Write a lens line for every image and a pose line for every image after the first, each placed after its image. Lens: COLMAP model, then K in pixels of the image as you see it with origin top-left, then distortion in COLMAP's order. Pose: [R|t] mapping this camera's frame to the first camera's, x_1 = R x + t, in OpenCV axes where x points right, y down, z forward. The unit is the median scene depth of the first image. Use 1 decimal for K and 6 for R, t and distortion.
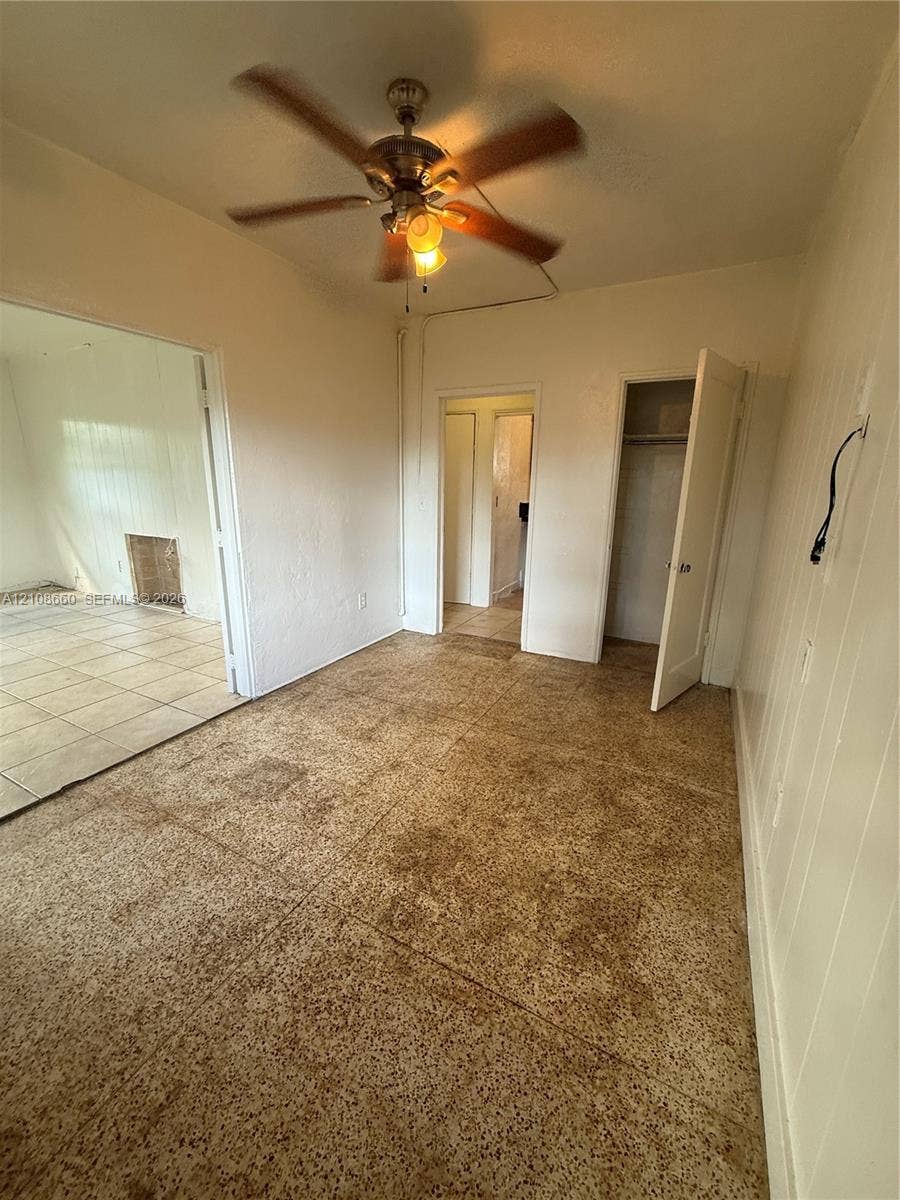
lens RADIAL K [[479.5, 0, 451.1], [0, 479.5, 597.6], [0, 0, 1]] dist [-0.001238, 0.000374]
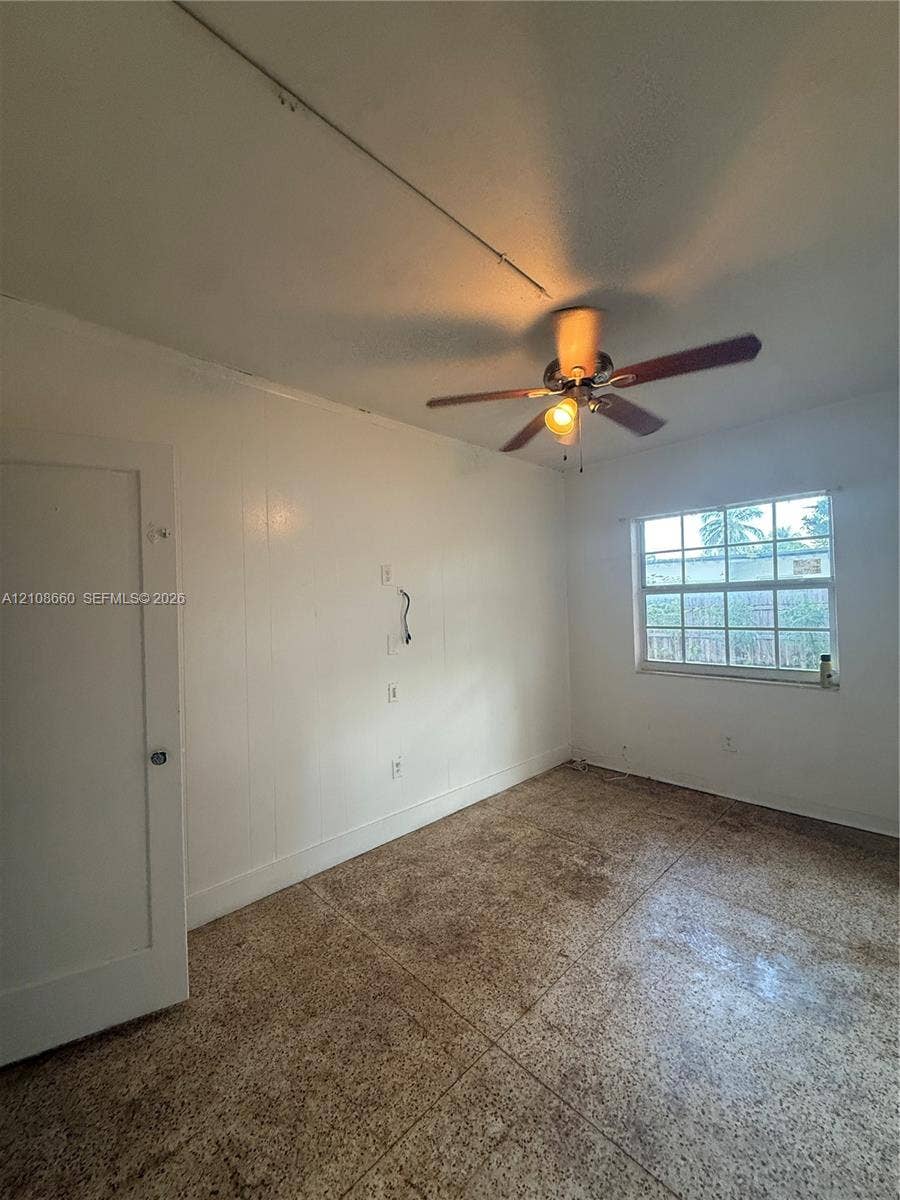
lens RADIAL K [[479.5, 0, 451.1], [0, 479.5, 597.6], [0, 0, 1]] dist [-0.001238, 0.000374]
pose [[-0.951951, 0.021824, 0.305472, -0.110550], [0.092282, 0.971538, 0.218170, -0.466875], [-0.292016, 0.235877, -0.926870, 1.813892]]
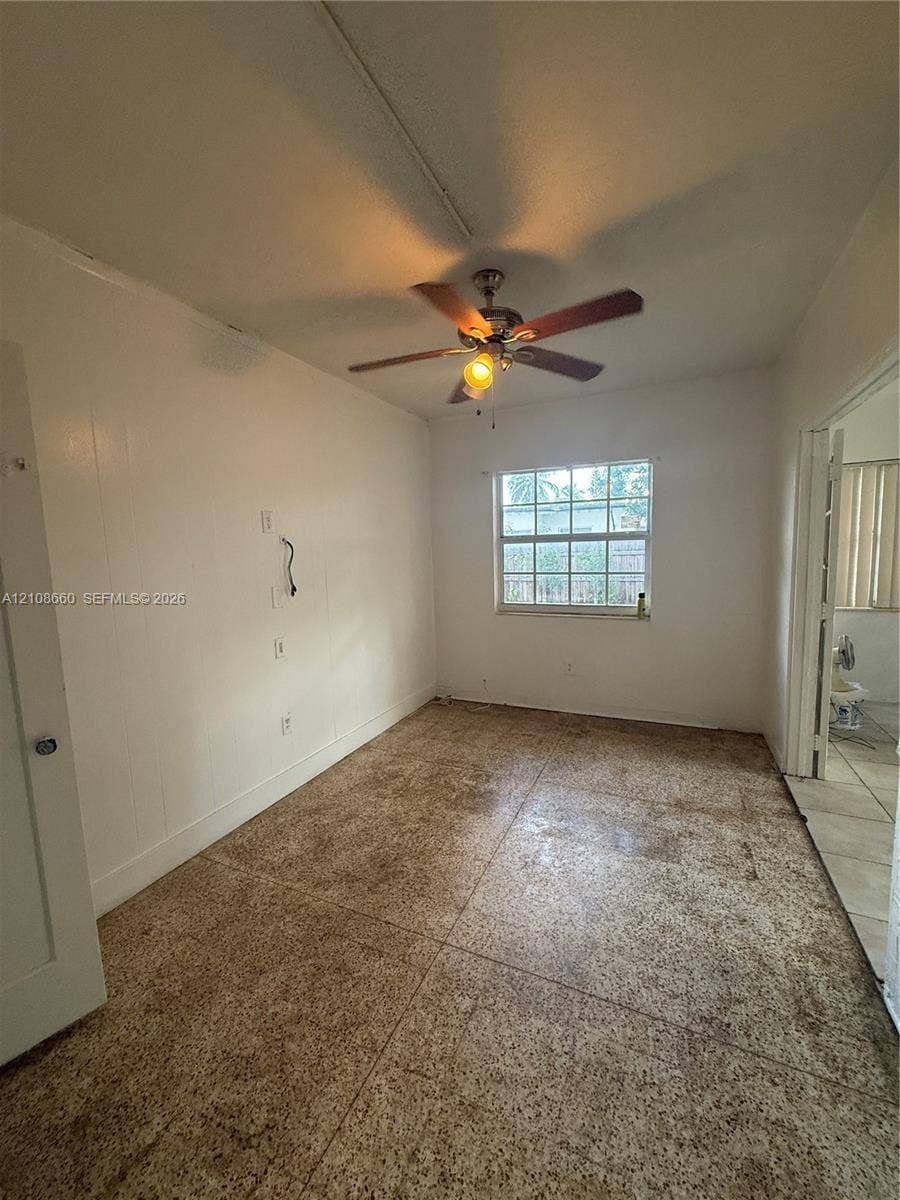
lens RADIAL K [[479.5, 0, 451.1], [0, 479.5, 597.6], [0, 0, 1]] dist [-0.001238, 0.000374]
pose [[-0.998126, 0.024406, -0.056115, 0.080219], [0.003710, 0.939467, 0.342618, -0.488895], [0.061080, 0.341768, -0.937797, 1.853368]]
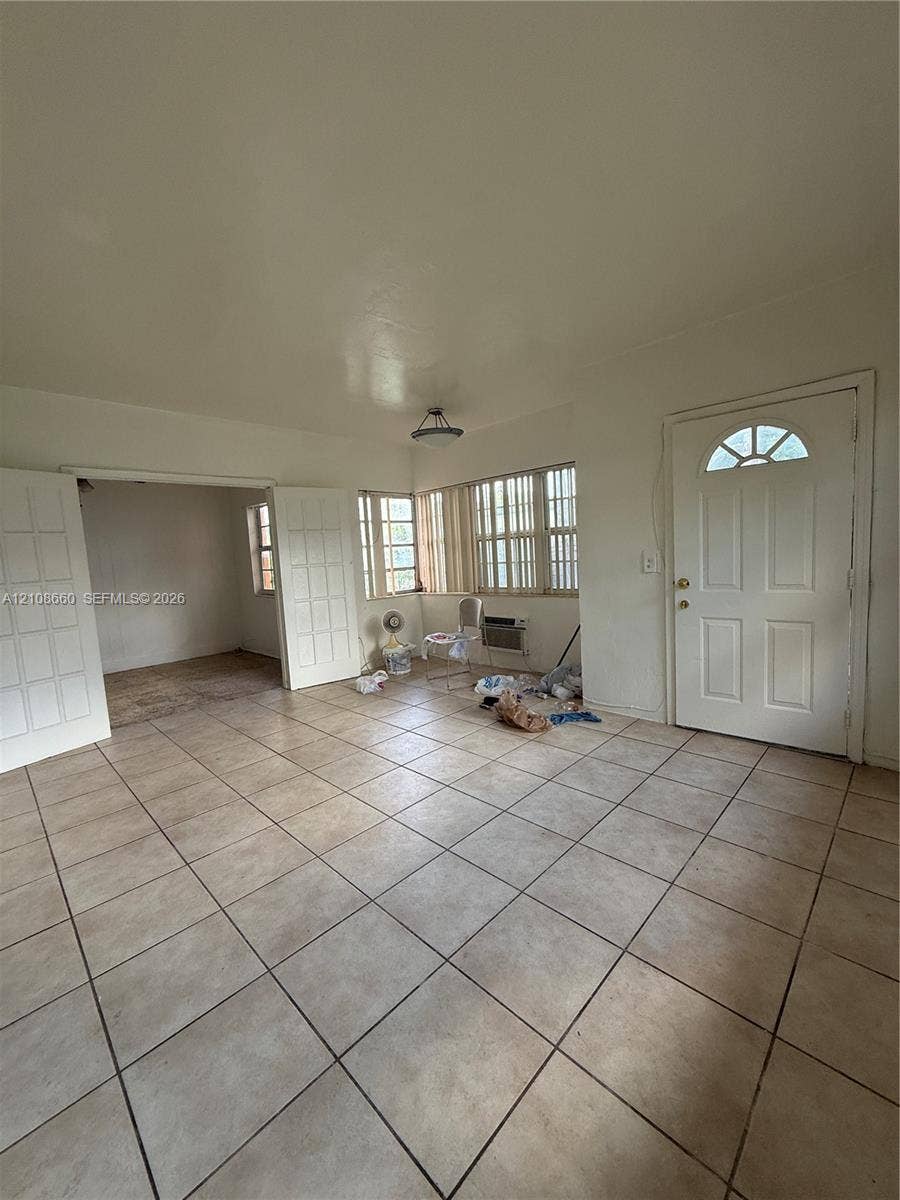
lens RADIAL K [[479.5, 0, 451.1], [0, 479.5, 597.6], [0, 0, 1]] dist [-0.001238, 0.000374]
pose [[-0.959566, 0.016680, 0.280989, -2.344050], [0.112782, 0.937396, 0.329498, -0.616217], [-0.257902, 0.347866, -0.901374, 2.516164]]
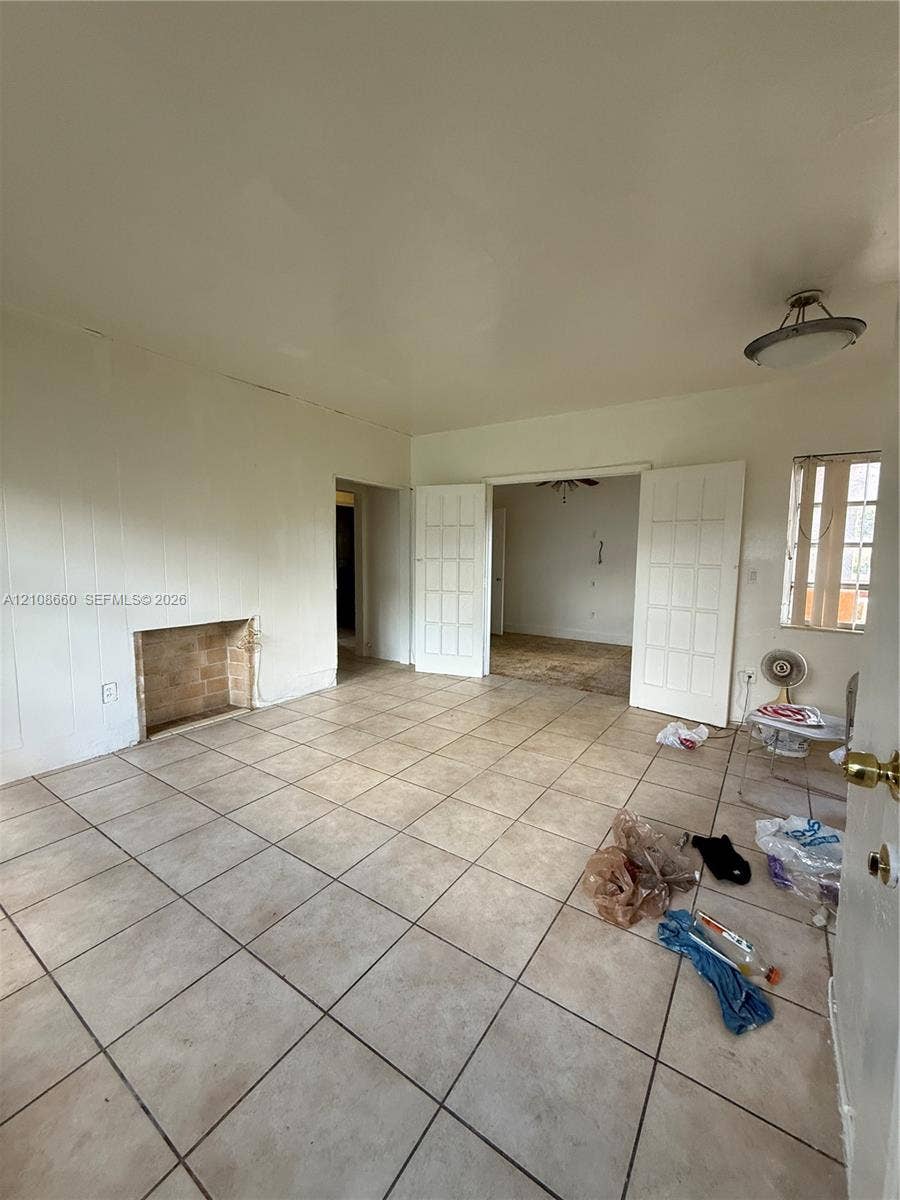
lens RADIAL K [[479.5, 0, 451.1], [0, 479.5, 597.6], [0, 0, 1]] dist [-0.001238, 0.000374]
pose [[0.098588, -0.102151, 0.989872, -2.951943], [0.230385, 0.970036, 0.077158, -0.305365], [-0.968093, 0.220444, 0.119167, 1.228388]]
